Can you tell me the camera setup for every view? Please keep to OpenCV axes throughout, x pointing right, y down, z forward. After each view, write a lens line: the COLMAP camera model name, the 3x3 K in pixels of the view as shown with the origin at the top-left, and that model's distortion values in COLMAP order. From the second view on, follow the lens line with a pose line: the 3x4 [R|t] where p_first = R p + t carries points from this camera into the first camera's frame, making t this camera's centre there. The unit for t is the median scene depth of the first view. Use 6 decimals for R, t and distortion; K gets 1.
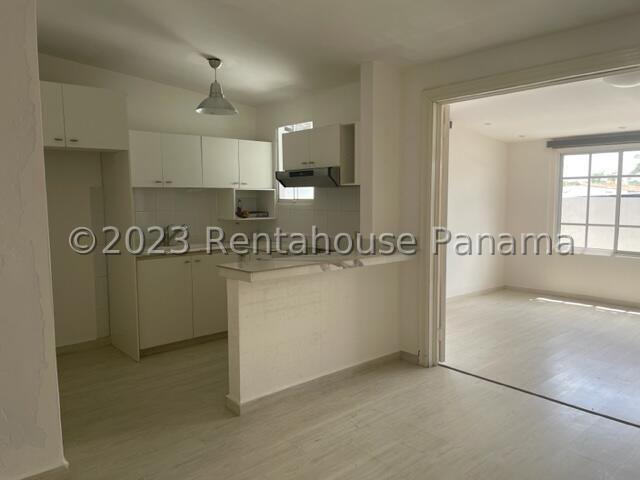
lens RADIAL K [[481.1, 0, 320.0], [0, 481.1, 240.0], [0, 0, 1]] dist [0.019904, -0.003465]
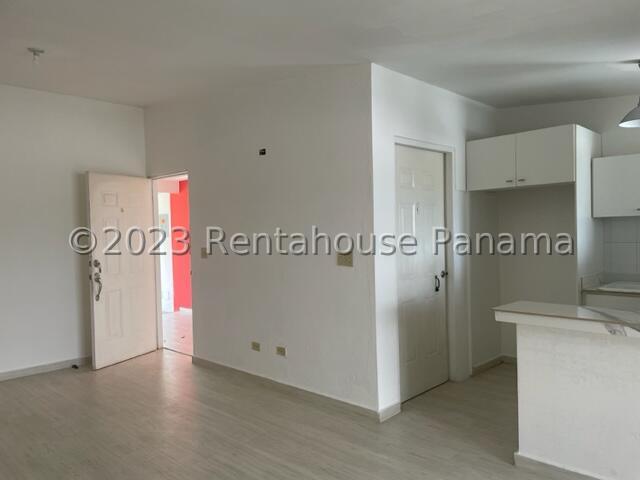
lens RADIAL K [[481.1, 0, 320.0], [0, 481.1, 240.0], [0, 0, 1]] dist [0.019904, -0.003465]
pose [[0.072074, 0.024314, -0.997103, 0.530894], [-0.070311, 0.997340, 0.019238, -0.044605], [0.994918, 0.068721, 0.073591, 0.386881]]
